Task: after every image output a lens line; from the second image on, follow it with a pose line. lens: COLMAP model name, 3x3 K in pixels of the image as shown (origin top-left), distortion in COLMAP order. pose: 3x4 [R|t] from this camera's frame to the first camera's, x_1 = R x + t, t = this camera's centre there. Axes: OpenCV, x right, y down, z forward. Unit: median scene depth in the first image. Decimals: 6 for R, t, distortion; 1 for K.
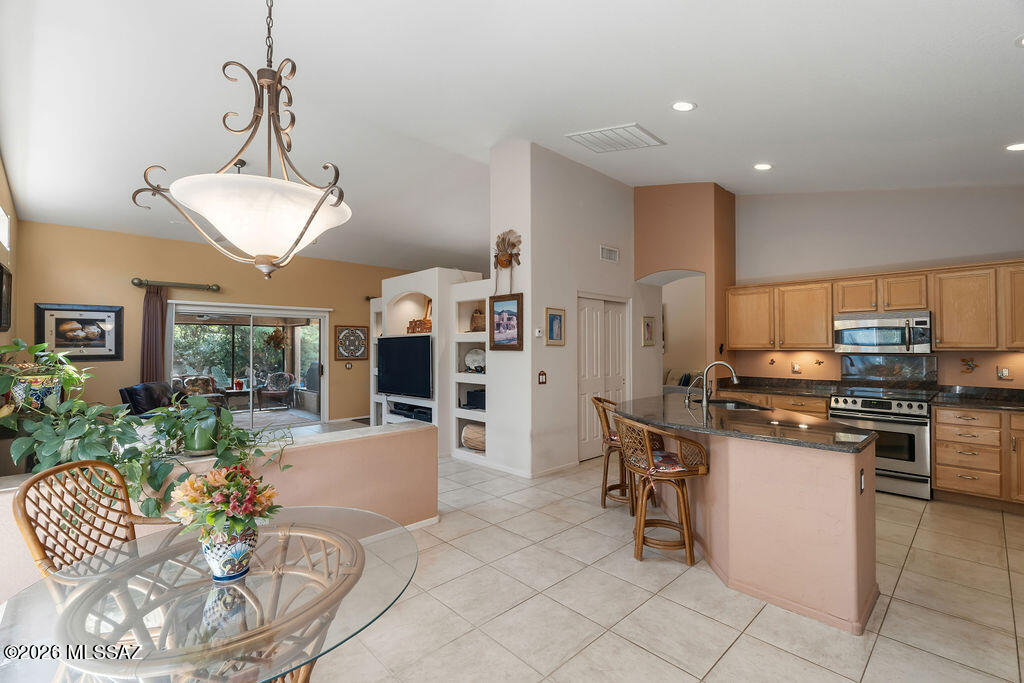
lens RADIAL K [[455.6, 0, 512.9], [0, 455.6, 350.0], [0, 0, 1]] dist [-0.002758, -0.000301]
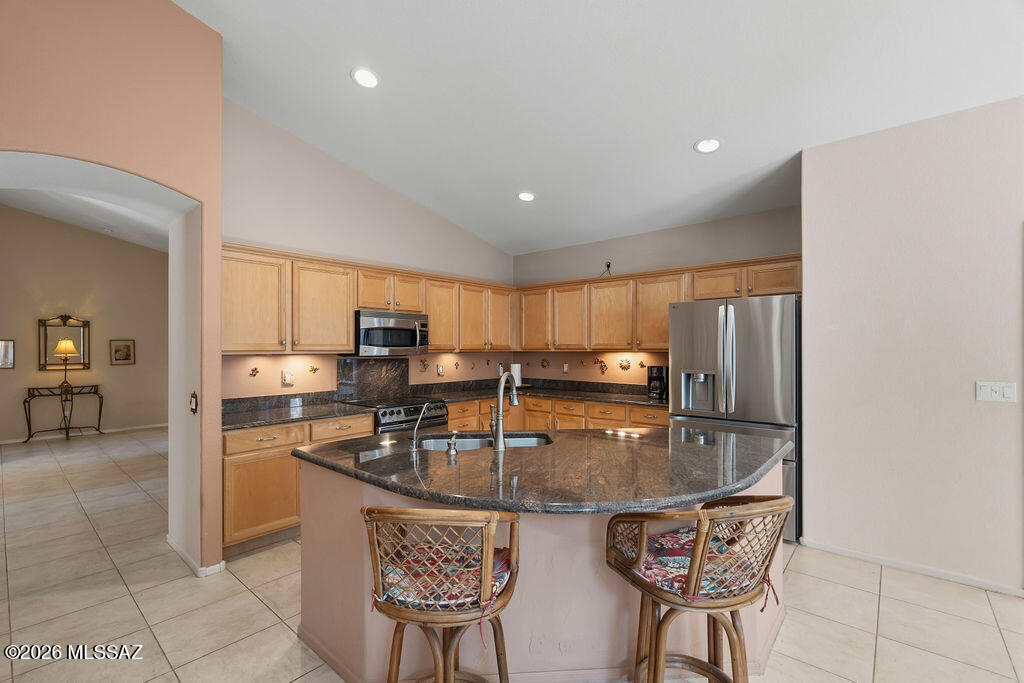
lens RADIAL K [[448.5, 0, 513.4], [0, 448.5, 344.8], [0, 0, 1]] dist [-0.001582, -0.000533]
pose [[-0.093997, 0.010431, 0.995518, -0.116454], [0.011681, 0.999888, -0.009374, -0.003446], [-0.995504, 0.010748, -0.094109, 0.801011]]
